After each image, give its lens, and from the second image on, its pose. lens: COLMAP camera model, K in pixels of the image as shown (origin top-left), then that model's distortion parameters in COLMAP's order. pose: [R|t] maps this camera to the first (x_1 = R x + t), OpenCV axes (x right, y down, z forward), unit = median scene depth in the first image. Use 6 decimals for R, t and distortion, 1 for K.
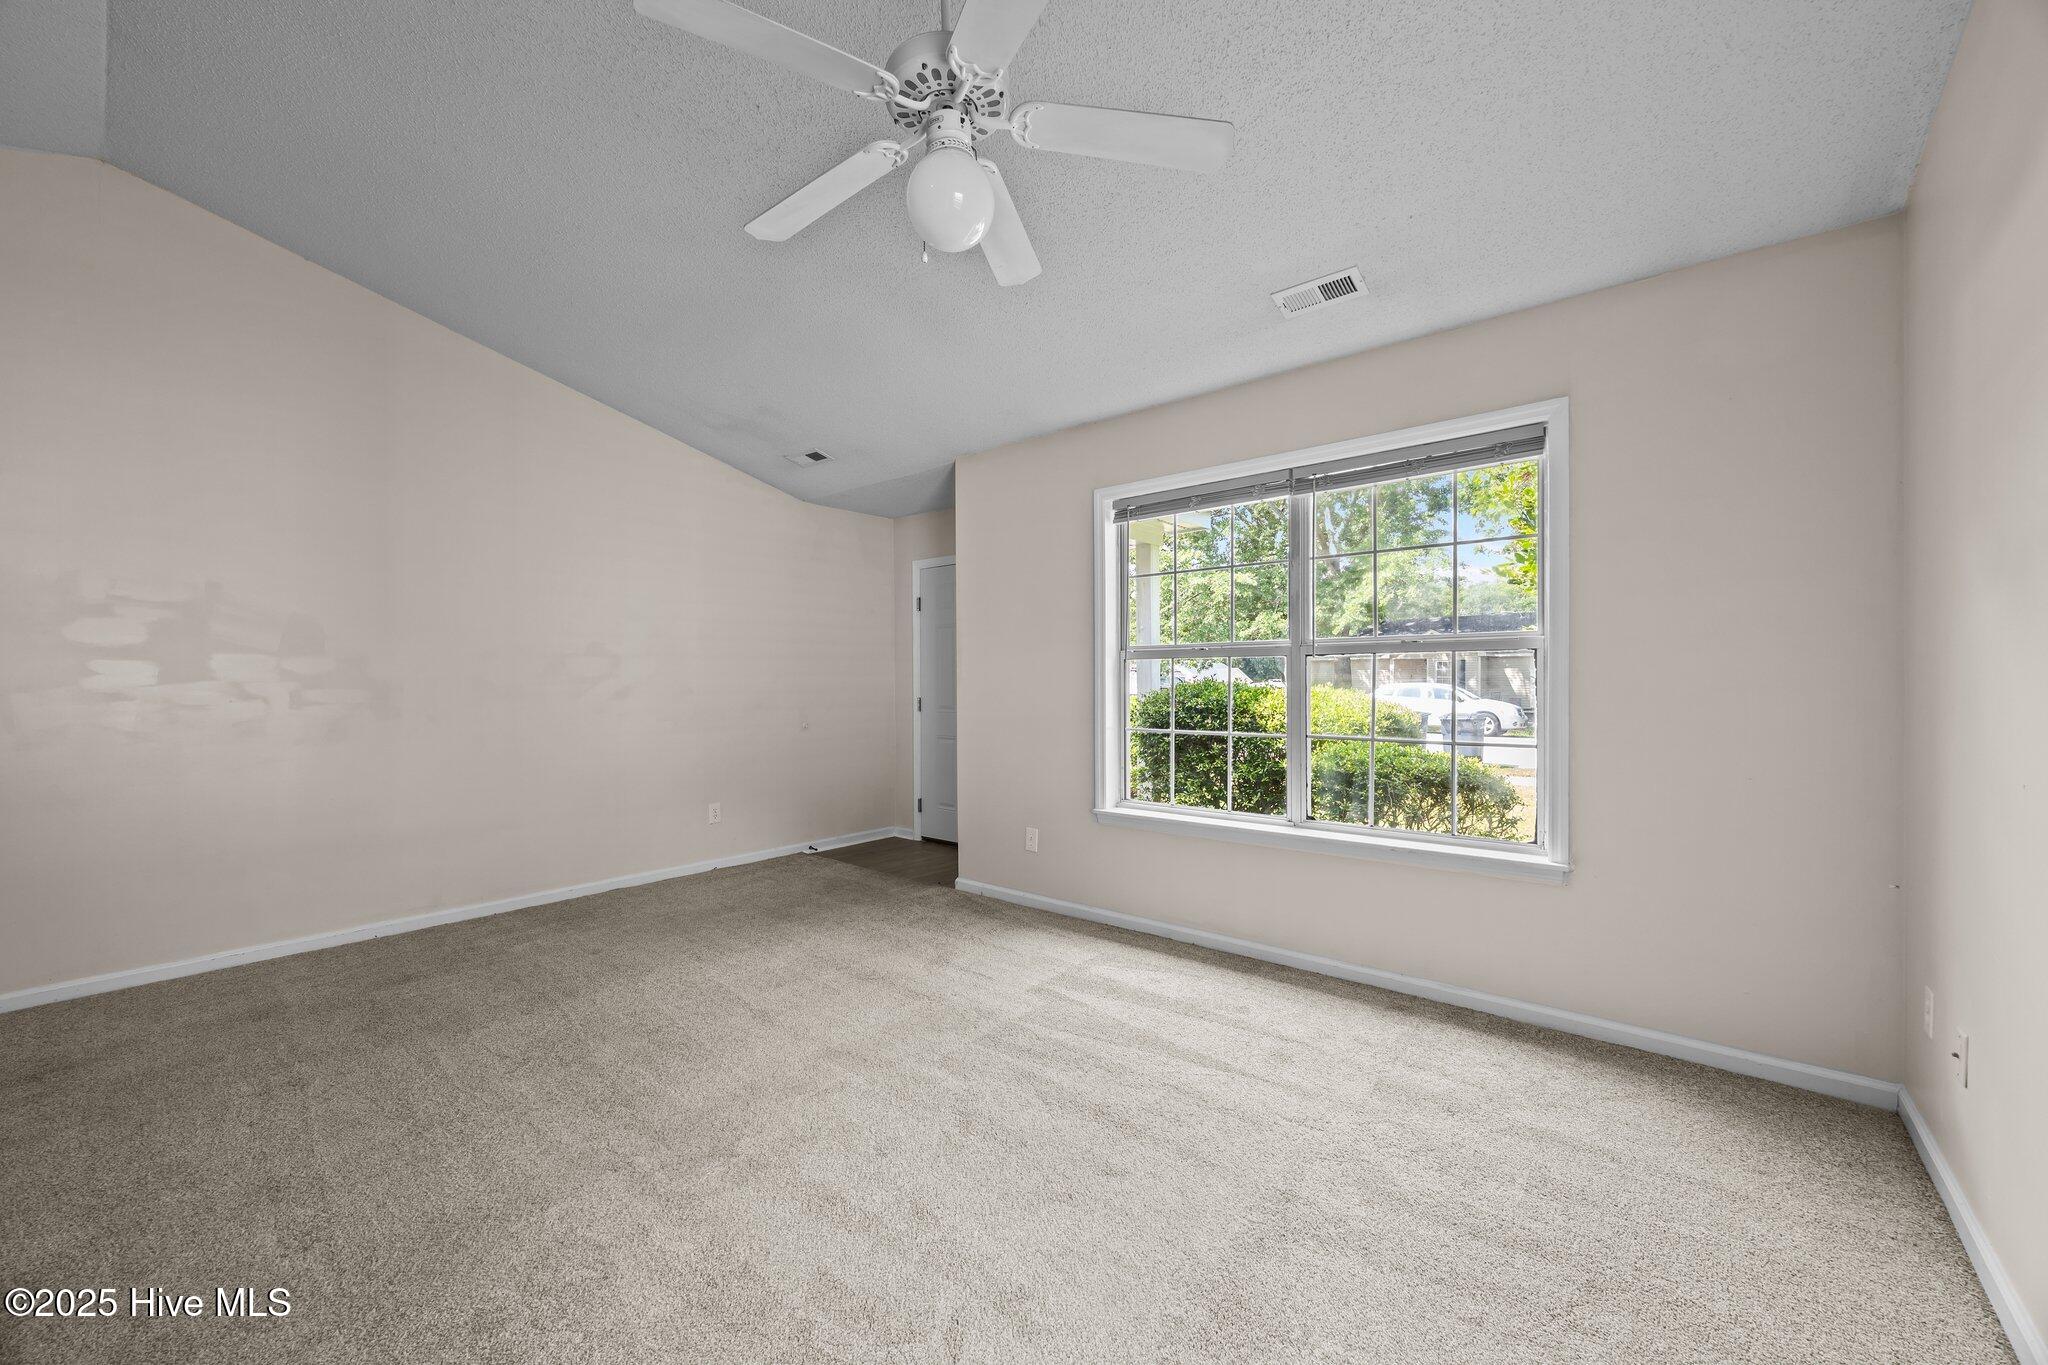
lens RADIAL K [[778.3, 0, 1032.1], [0, 778.3, 672.0], [0, 0, 1]] dist [-0.004282, -0.000385]
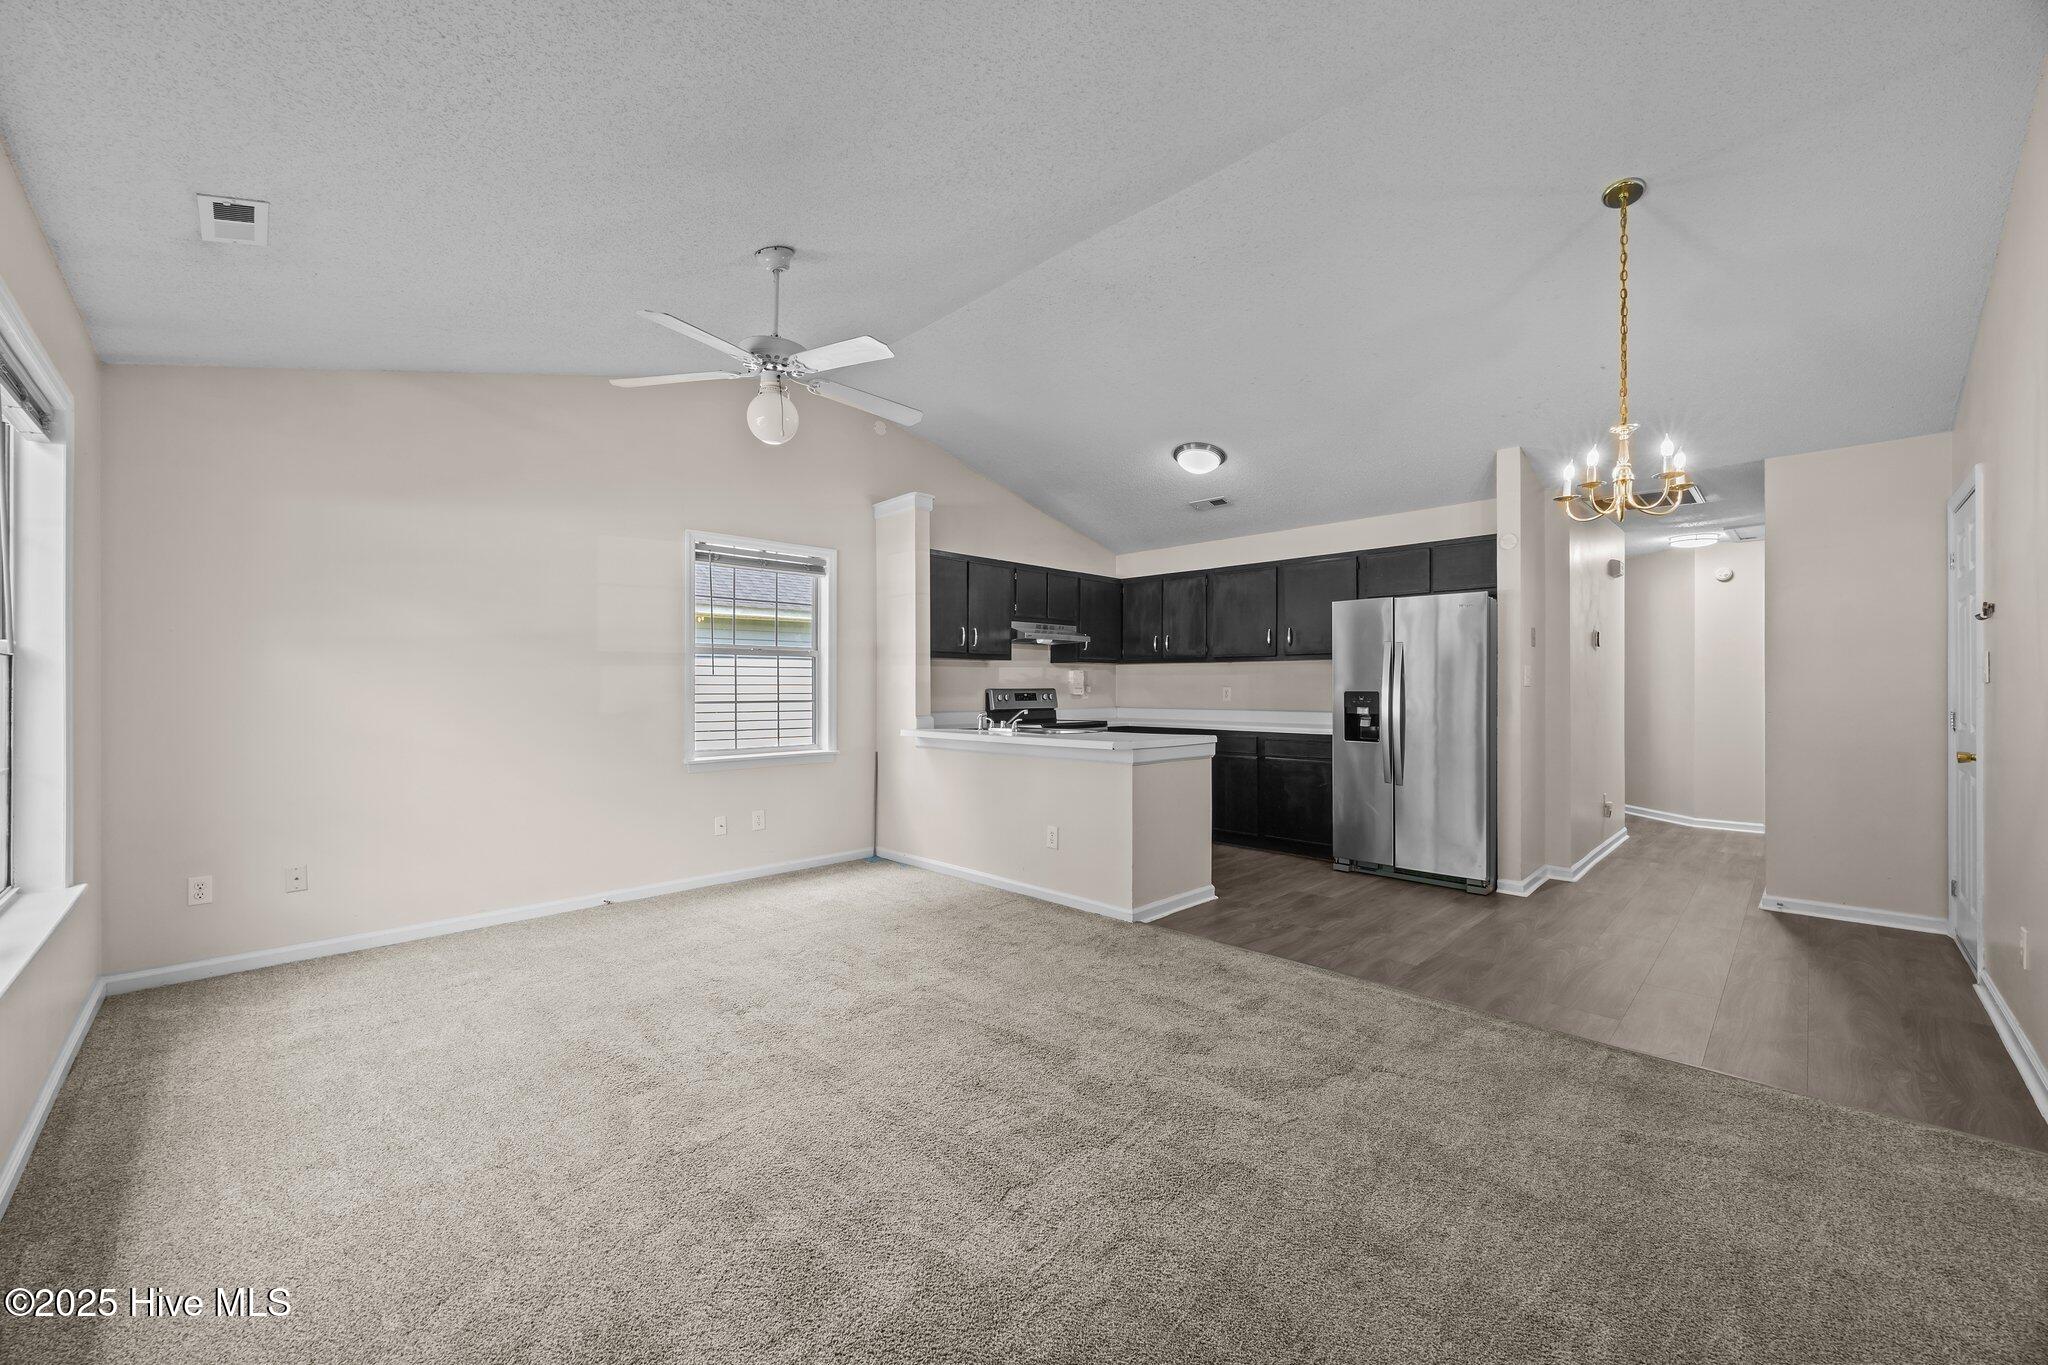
lens RADIAL K [[778.3, 0, 1013.9], [0, 778.3, 693.2], [0, 0, 1]] dist [-0.004282, -0.000385]
pose [[-0.993883, 0.013785, 0.109578, -0.373893], [0.013619, 0.999905, -0.002266, 0.017965], [-0.109599, -0.000760, -0.993976, 1.199815]]
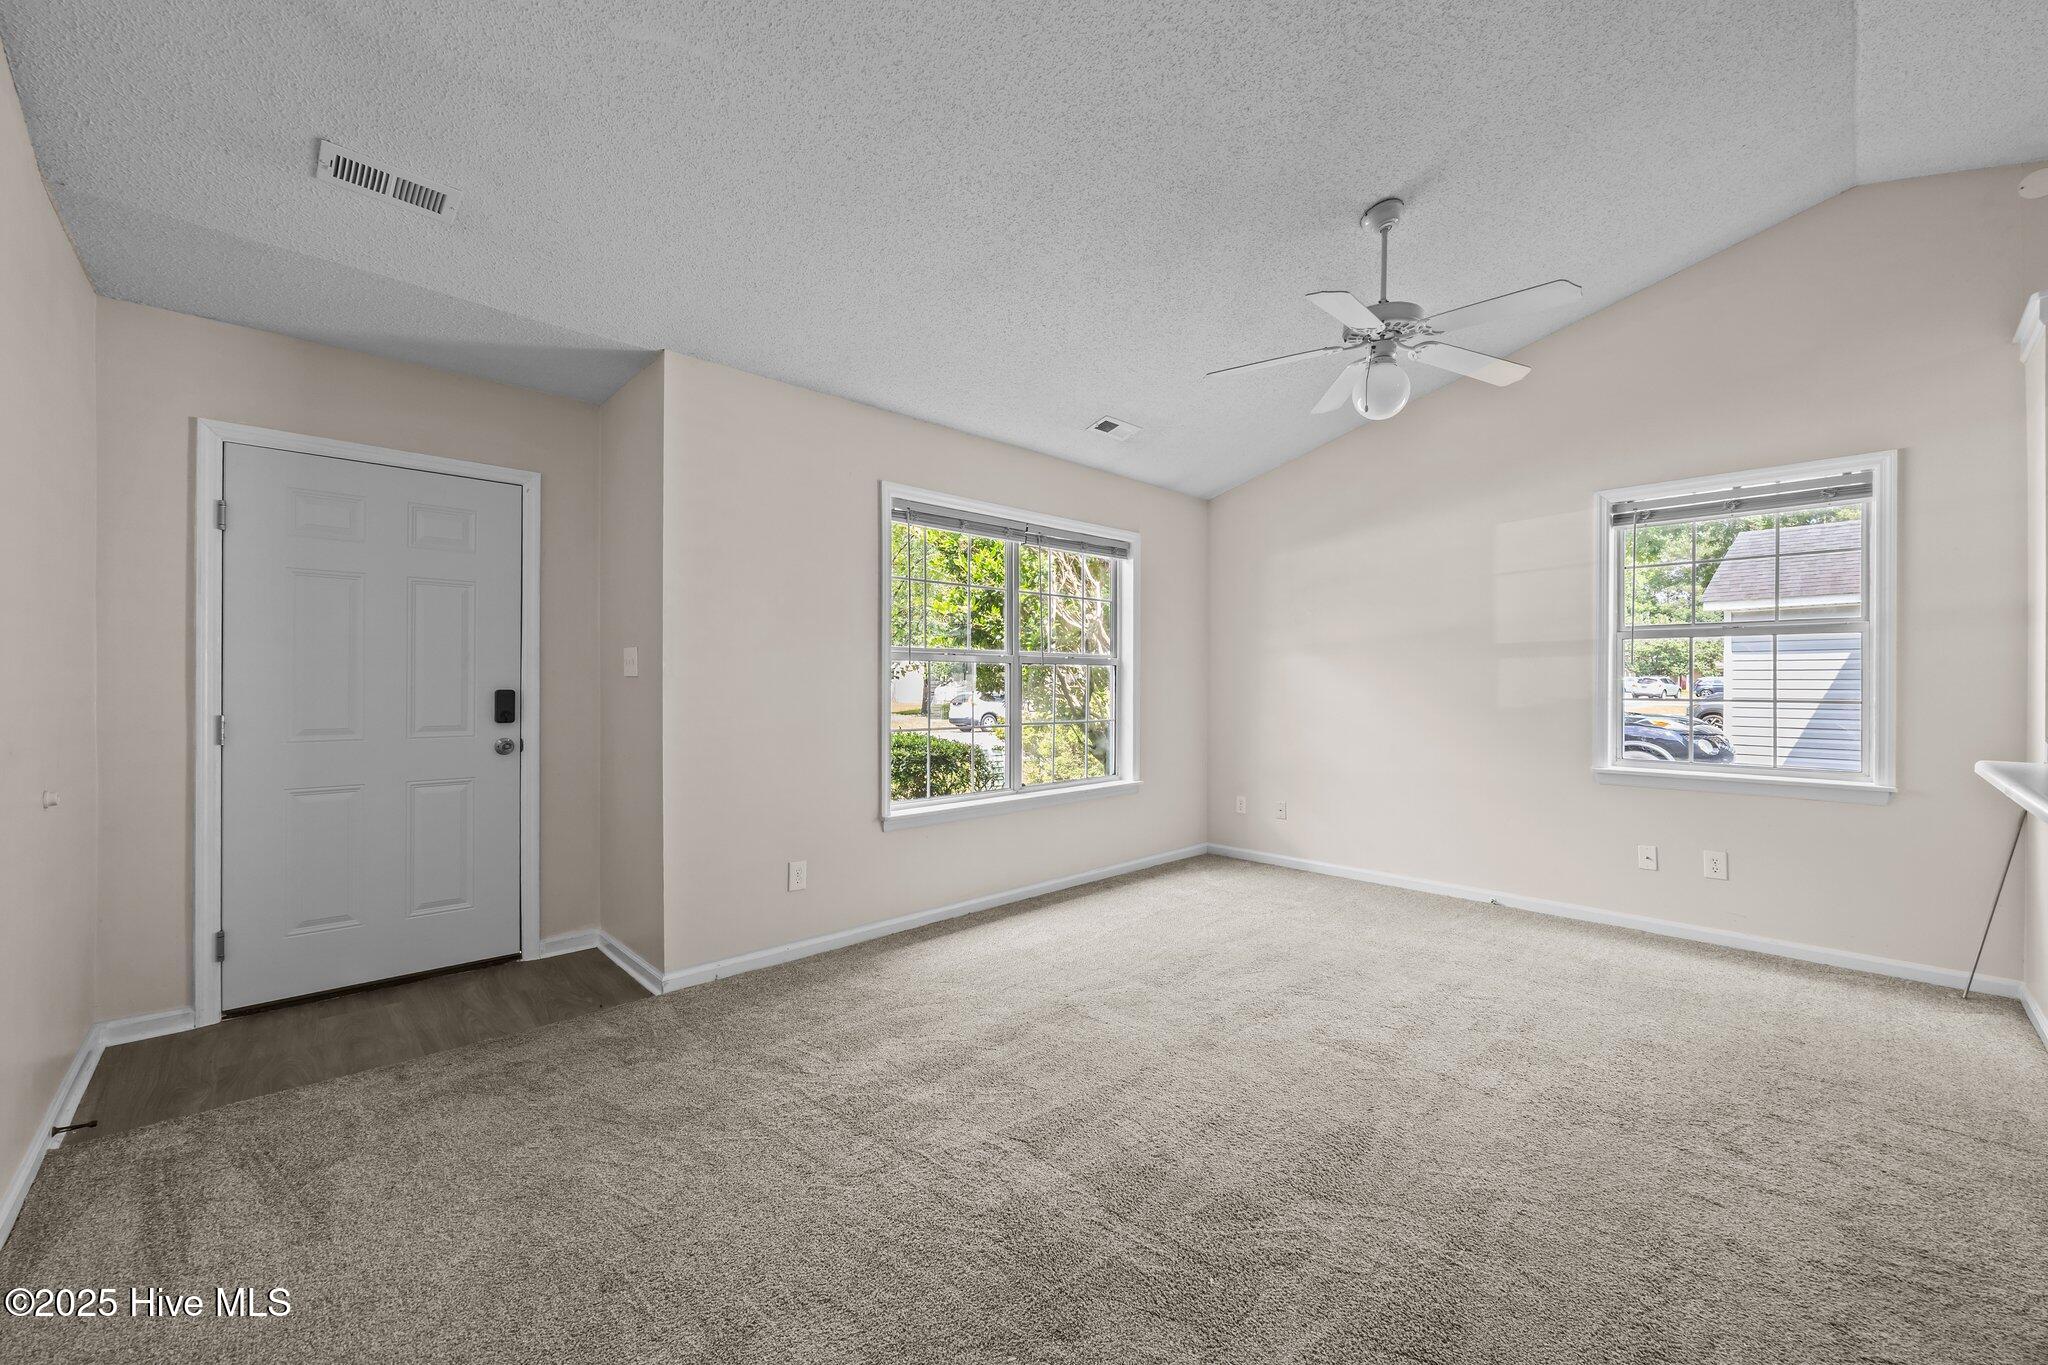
lens RADIAL K [[778.3, 0, 1023.5], [0, 778.3, 681.3], [0, 0, 1]] dist [-0.004282, -0.000385]
pose [[0.112946, 0.015712, 0.993477, -0.807484], [-0.010835, 0.999835, -0.014581, 0.023003], [-0.993542, -0.009117, 0.113098, 0.699966]]
